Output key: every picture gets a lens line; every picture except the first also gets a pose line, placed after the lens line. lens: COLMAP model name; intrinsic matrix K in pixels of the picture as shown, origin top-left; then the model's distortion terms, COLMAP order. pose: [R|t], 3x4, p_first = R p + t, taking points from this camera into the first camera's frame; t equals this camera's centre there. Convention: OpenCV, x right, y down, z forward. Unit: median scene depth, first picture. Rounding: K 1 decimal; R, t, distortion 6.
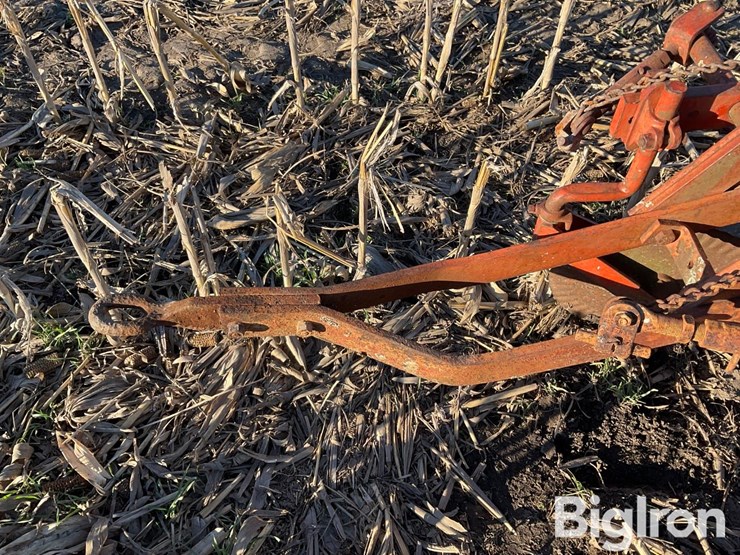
lens RADIAL K [[614.9, 0, 367.9], [0, 614.9, 279.3], [0, 0, 1]] dist [0.099221, -0.194811]
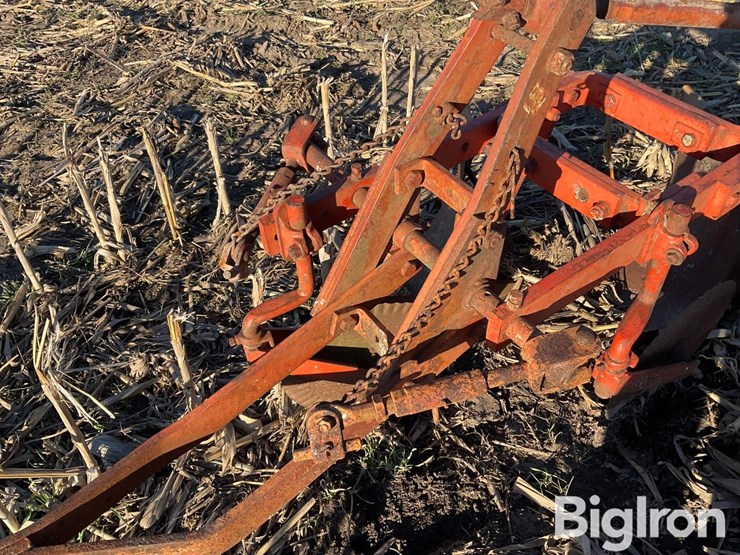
lens RADIAL K [[614.9, 0, 367.9], [0, 614.9, 279.3], [0, 0, 1]] dist [0.099221, -0.194811]
pose [[0.864472, -0.358352, 0.352523, 0.113934], [0.413368, 0.905814, -0.092886, -0.017269], [-0.286035, 0.226019, 0.931182, -0.021209]]
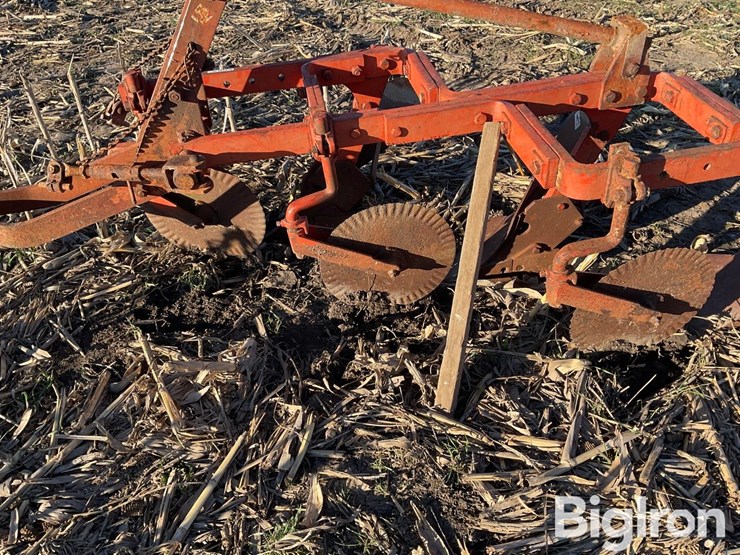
lens RADIAL K [[621.8, 0, 370.0], [0, 621.8, 277.5], [0, 0, 1]] dist [0.032875, -0.062008]
pose [[0.996336, -0.077122, 0.036962, 0.740259], [0.083741, 0.967501, -0.238598, 0.533766], [-0.017360, 0.240819, 0.970415, -0.459984]]
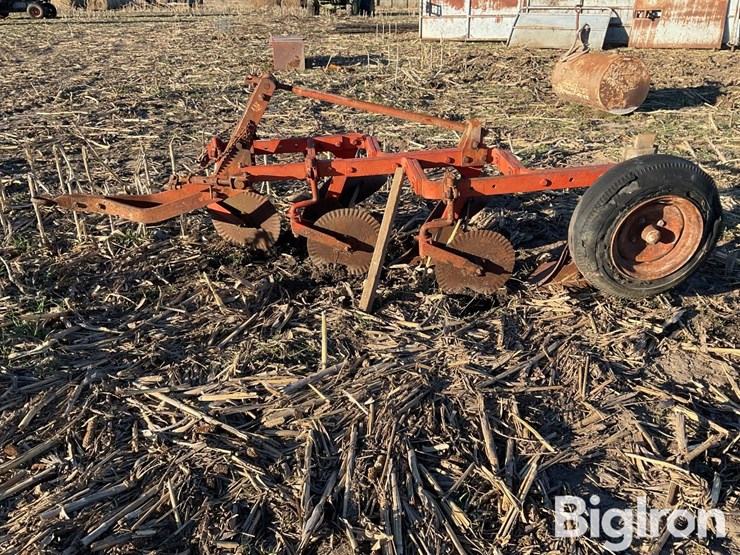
lens RADIAL K [[617.9, 0, 367.1], [0, 617.9, 274.5], [0, 0, 1]] dist [0.078892, -0.127940]
pose [[0.999948, -0.009492, -0.003601, 0.912797], [0.007083, 0.906404, -0.422353, 1.255752], [0.007273, 0.422305, 0.906424, -1.231698]]
